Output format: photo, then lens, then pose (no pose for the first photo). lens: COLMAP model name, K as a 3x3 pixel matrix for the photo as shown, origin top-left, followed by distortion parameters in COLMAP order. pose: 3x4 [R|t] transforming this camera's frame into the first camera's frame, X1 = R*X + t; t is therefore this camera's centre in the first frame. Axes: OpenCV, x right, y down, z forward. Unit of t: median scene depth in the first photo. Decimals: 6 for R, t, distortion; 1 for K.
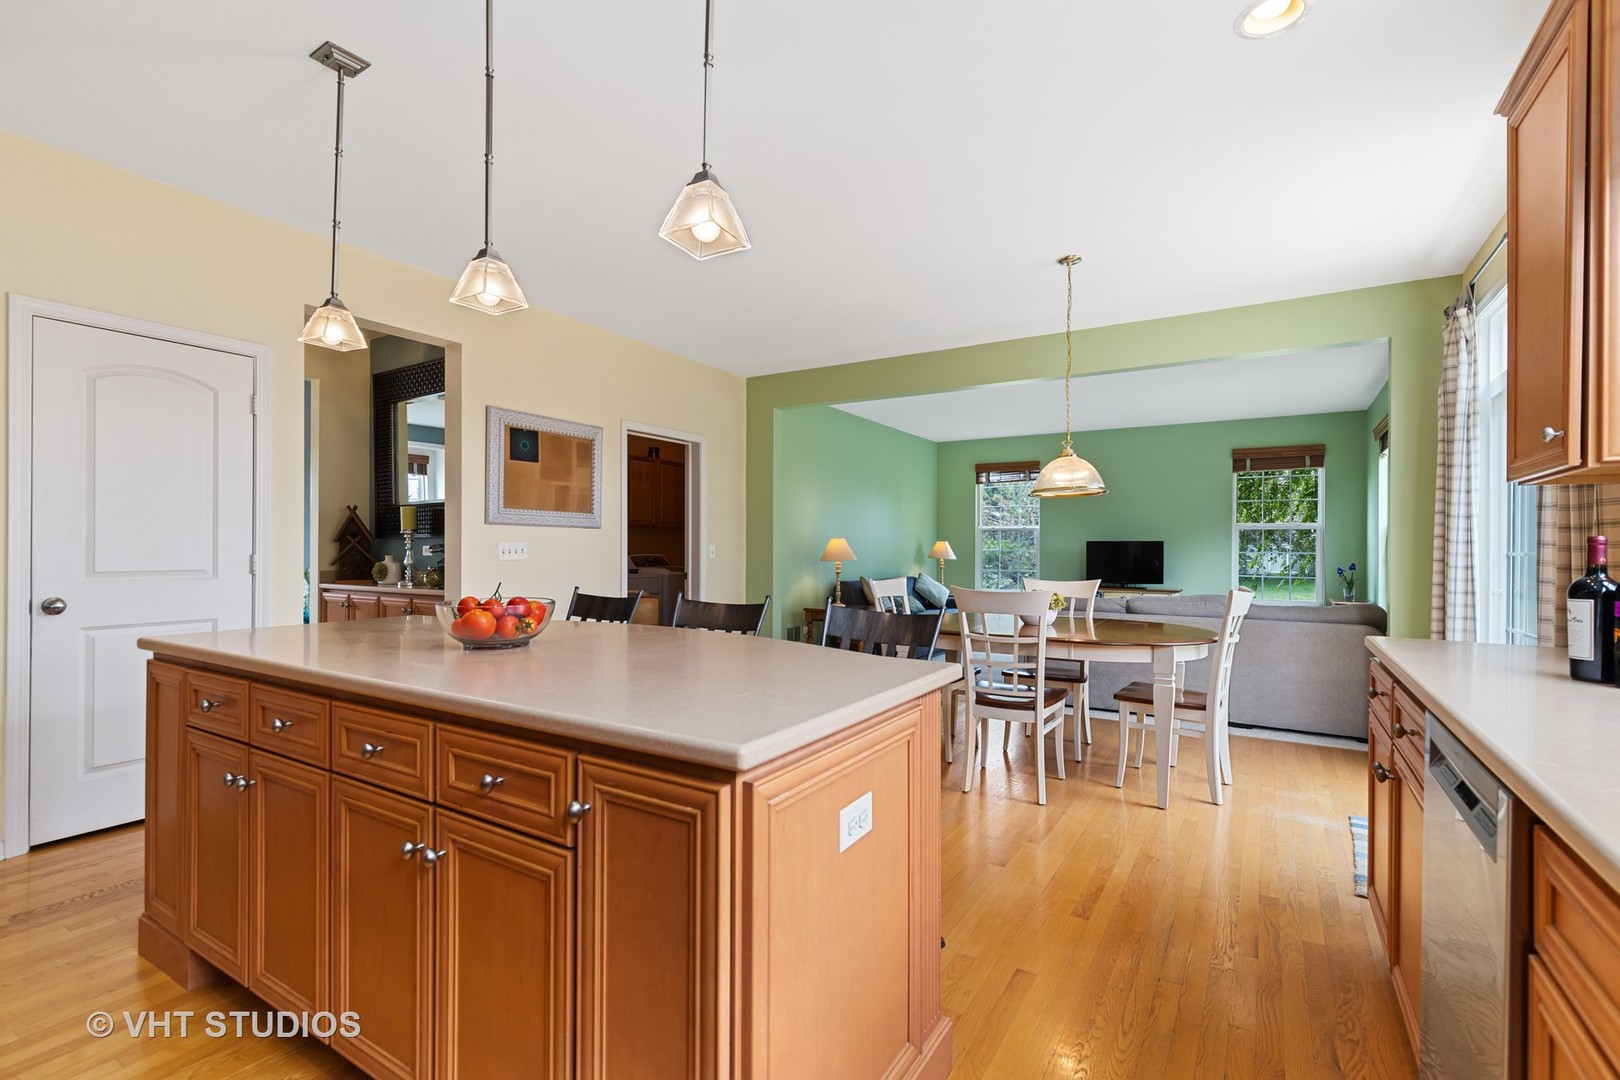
lens RADIAL K [[718.8, 0, 817.8], [0, 718.8, 536.9], [0, 0, 1]] dist [-0.000295, -0.000070]
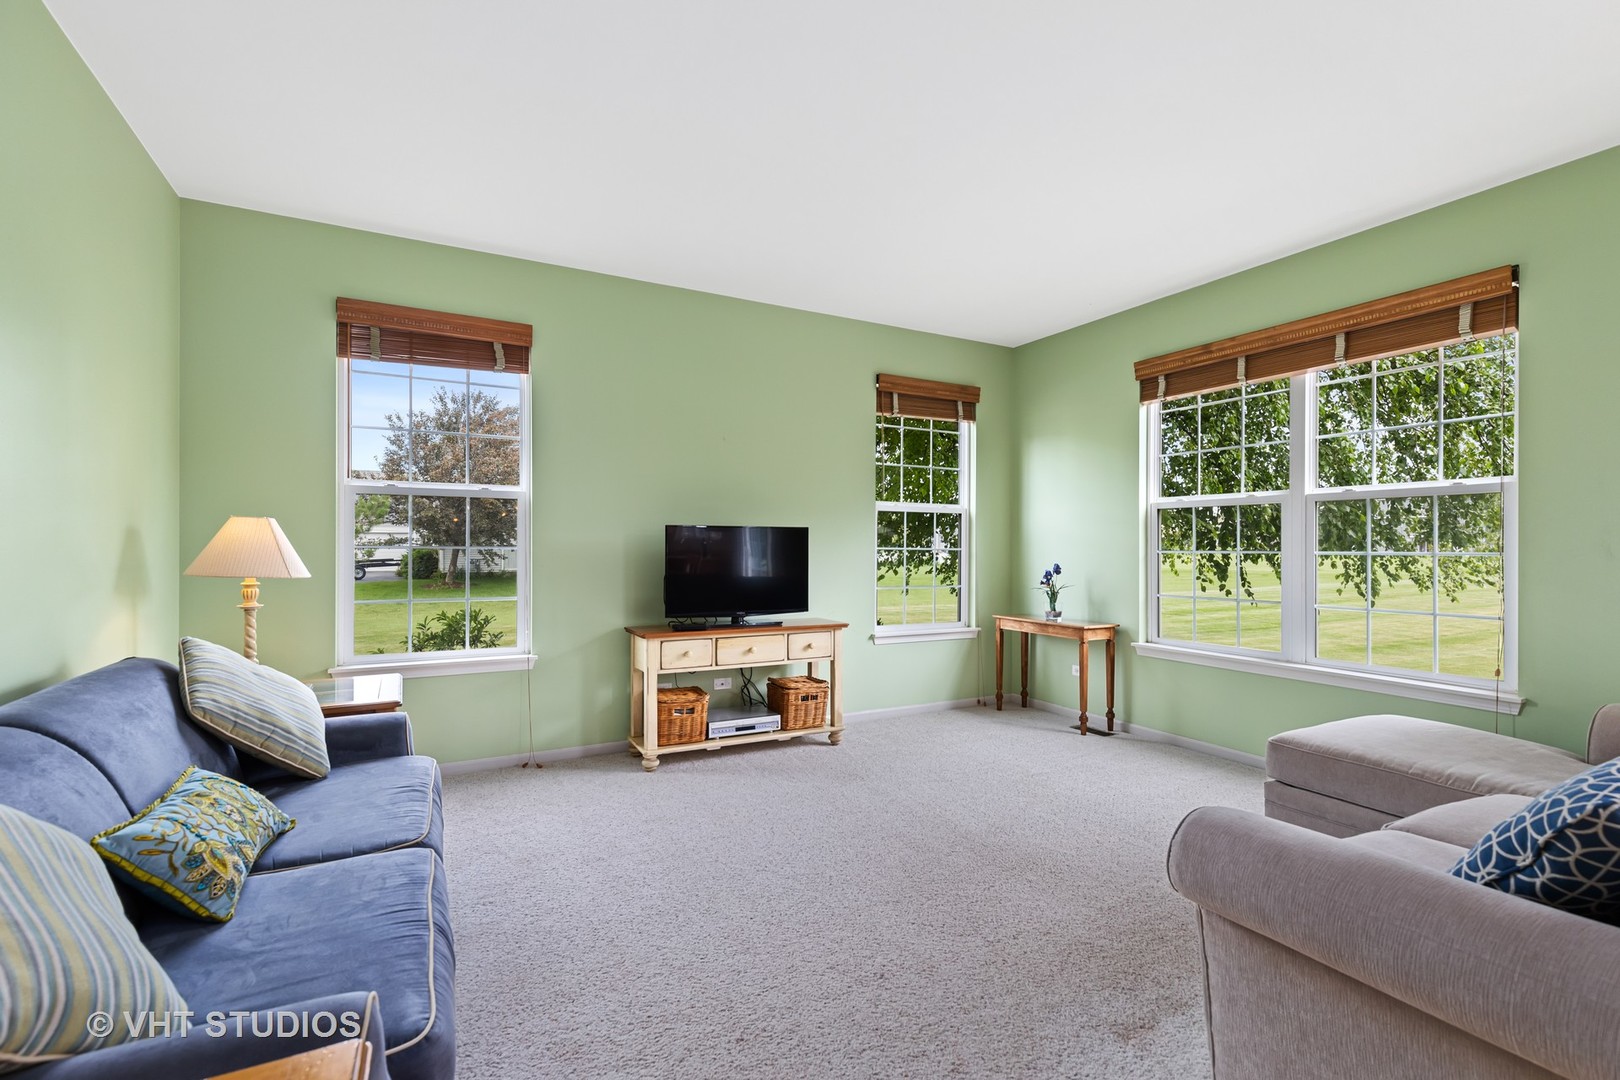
lens RADIAL K [[732.9, 0, 812.6], [0, 732.9, 555.1], [0, 0, 1]] dist [0.000547, 0.000155]
pose [[0.494370, -0.011576, 0.869175, 0.031087], [-0.013062, 0.999699, 0.020744, 0.014346], [-0.869154, -0.021609, 0.494070, 0.753190]]
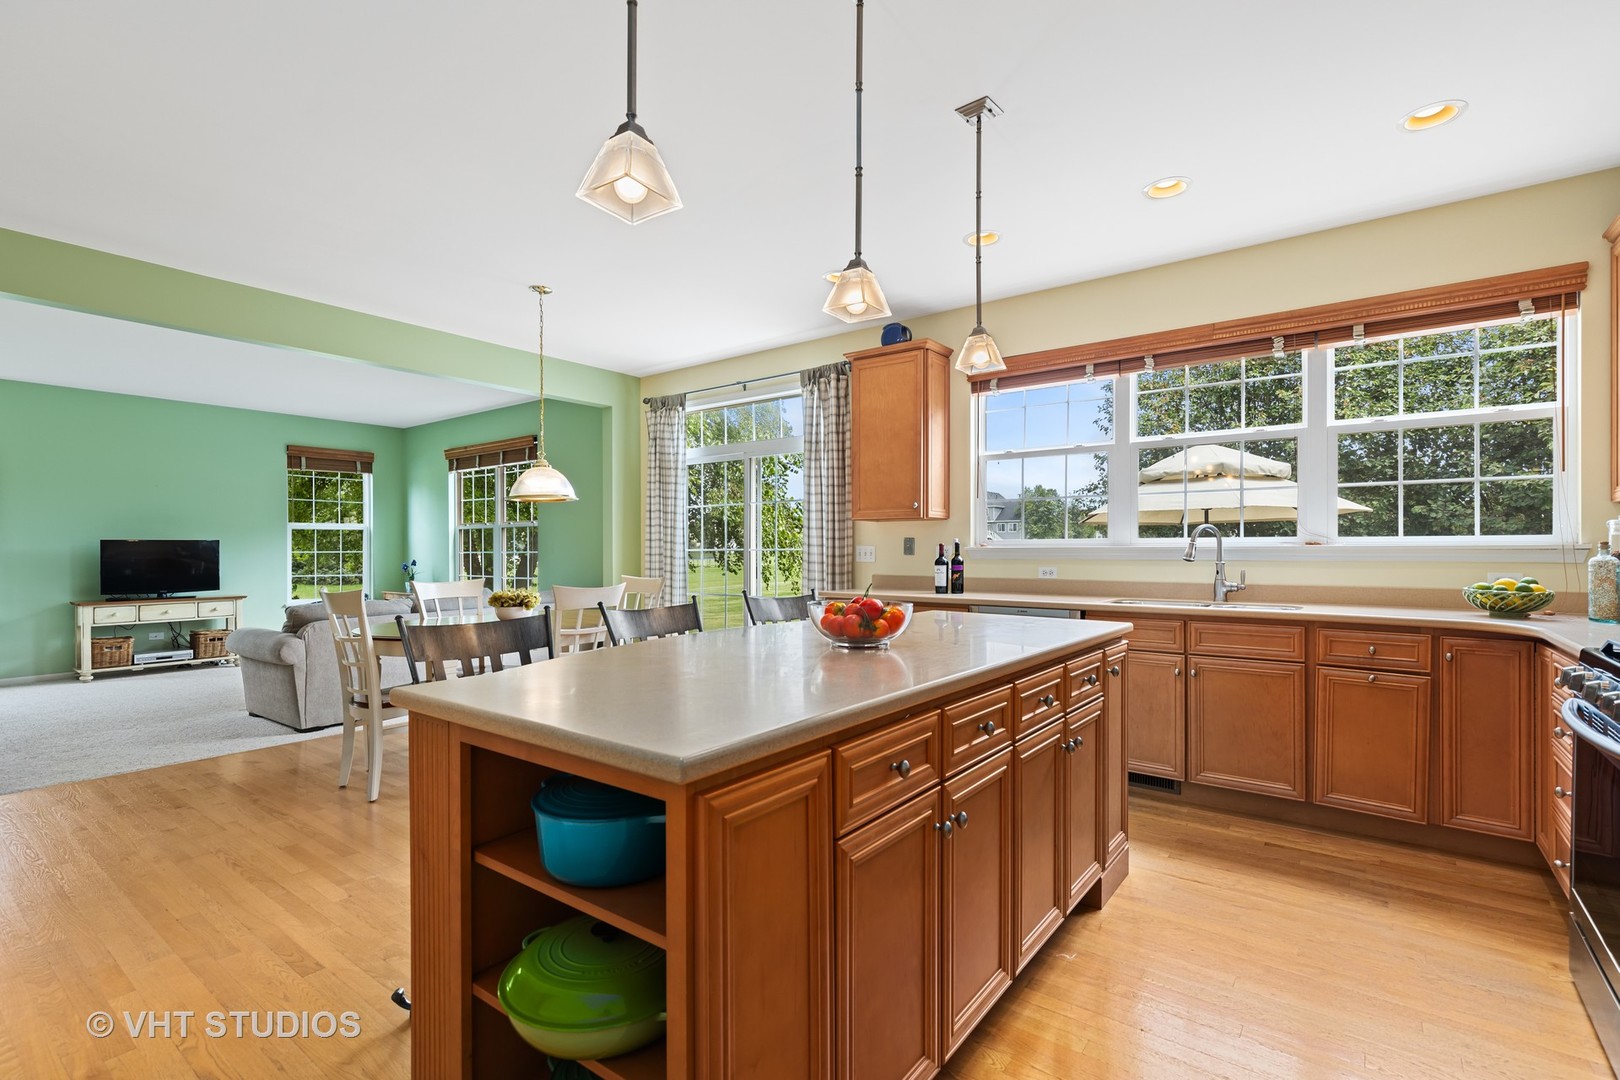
lens RADIAL K [[732.9, 0, 812.6], [0, 732.9, 555.1], [0, 0, 1]] dist [0.000547, 0.000155]
pose [[0.085963, -0.013937, 0.996201, -0.337752], [-0.010945, 0.999829, 0.014932, 0.002657], [-0.996238, -0.012187, 0.085796, 0.221050]]
